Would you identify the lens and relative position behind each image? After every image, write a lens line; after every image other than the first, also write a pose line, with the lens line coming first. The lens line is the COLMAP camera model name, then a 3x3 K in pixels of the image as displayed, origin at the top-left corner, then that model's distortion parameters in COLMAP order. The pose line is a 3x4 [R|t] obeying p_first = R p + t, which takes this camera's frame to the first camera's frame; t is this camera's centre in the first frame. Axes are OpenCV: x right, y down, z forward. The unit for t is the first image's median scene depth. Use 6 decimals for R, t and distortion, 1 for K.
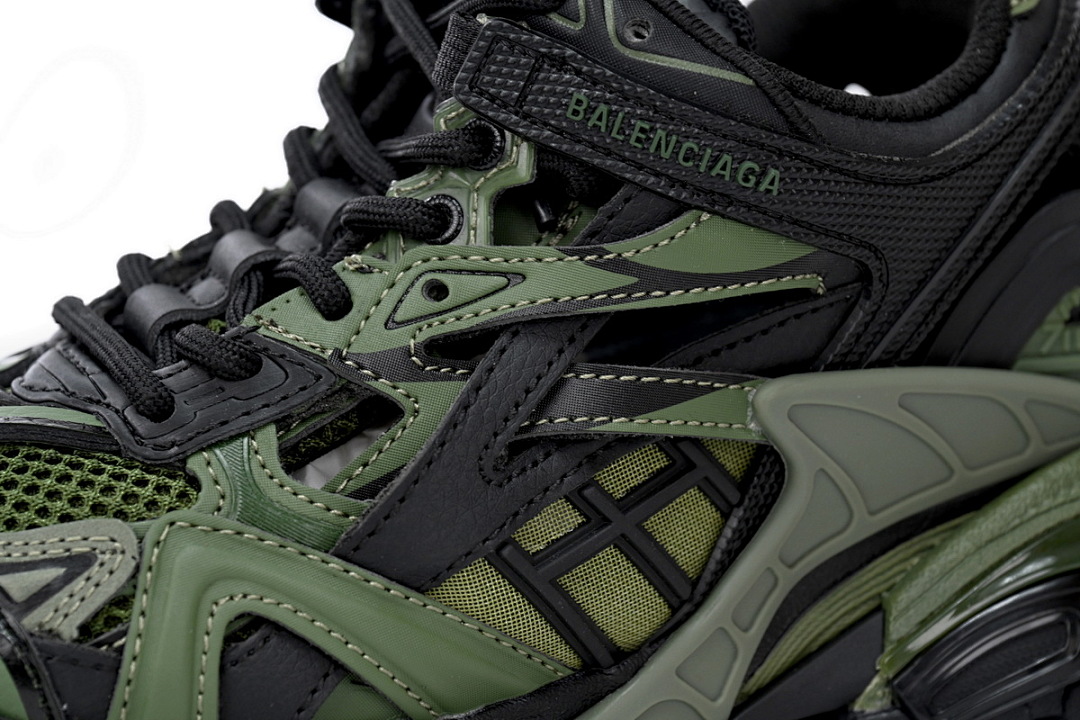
lens RADIAL K [[3620.8, 0, 542.4], [0, 3620.8, 357.0], [0, 0, 1]] dist [-0.036651, 0.000000]
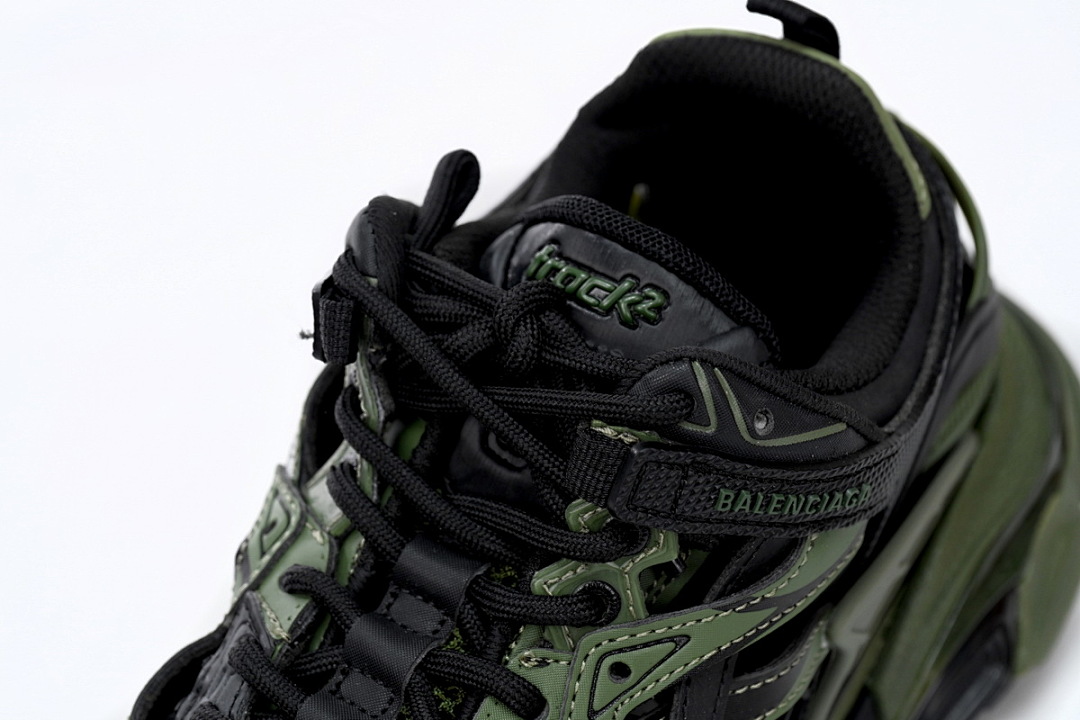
lens RADIAL K [[2817.8, 0, 538.9], [0, 2817.8, 361.2], [0, 0, 1]] dist [-0.093810, 0.000000]
pose [[0.849822, -0.321489, 0.417668, -0.386030], [0.119638, 0.889411, 0.441175, -0.494515], [-0.513312, -0.324952, 0.794303, 0.351246]]
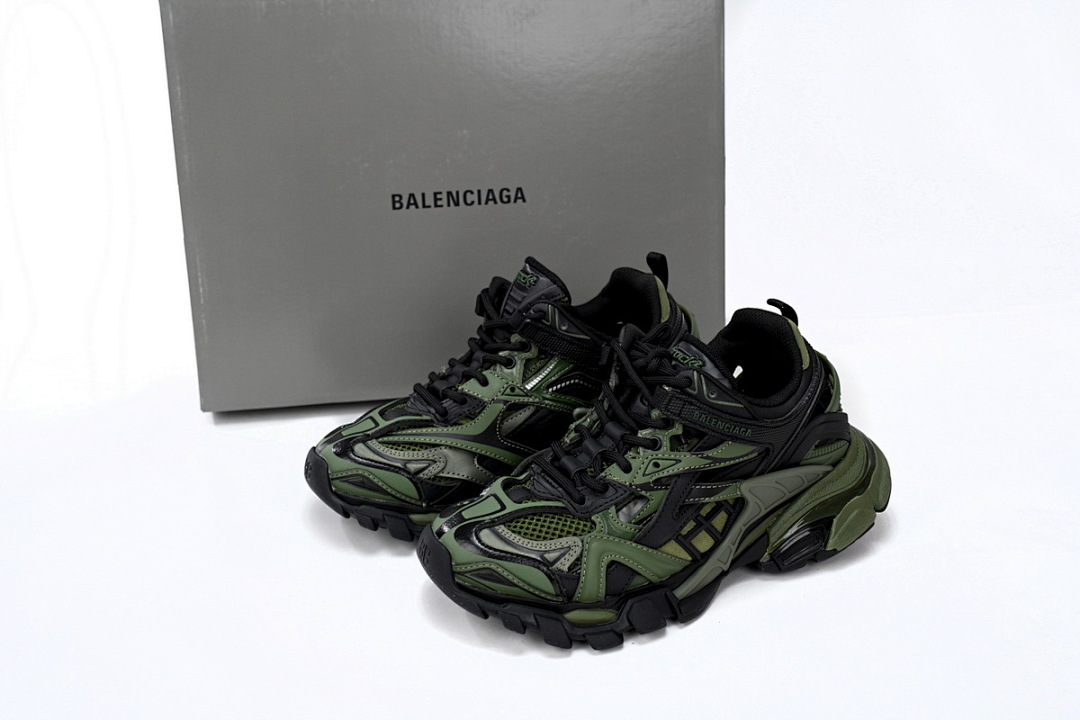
lens RADIAL K [[1279.4, 0, 534.3], [0, 1279.4, 358.6], [0, 0, 1]] dist [-0.036610, 0.000000]
pose [[0.995155, -0.037622, 0.090841, -0.262522], [0.024855, 0.990149, 0.137791, -0.302618], [-0.095130, -0.134866, 0.986287, -0.229550]]
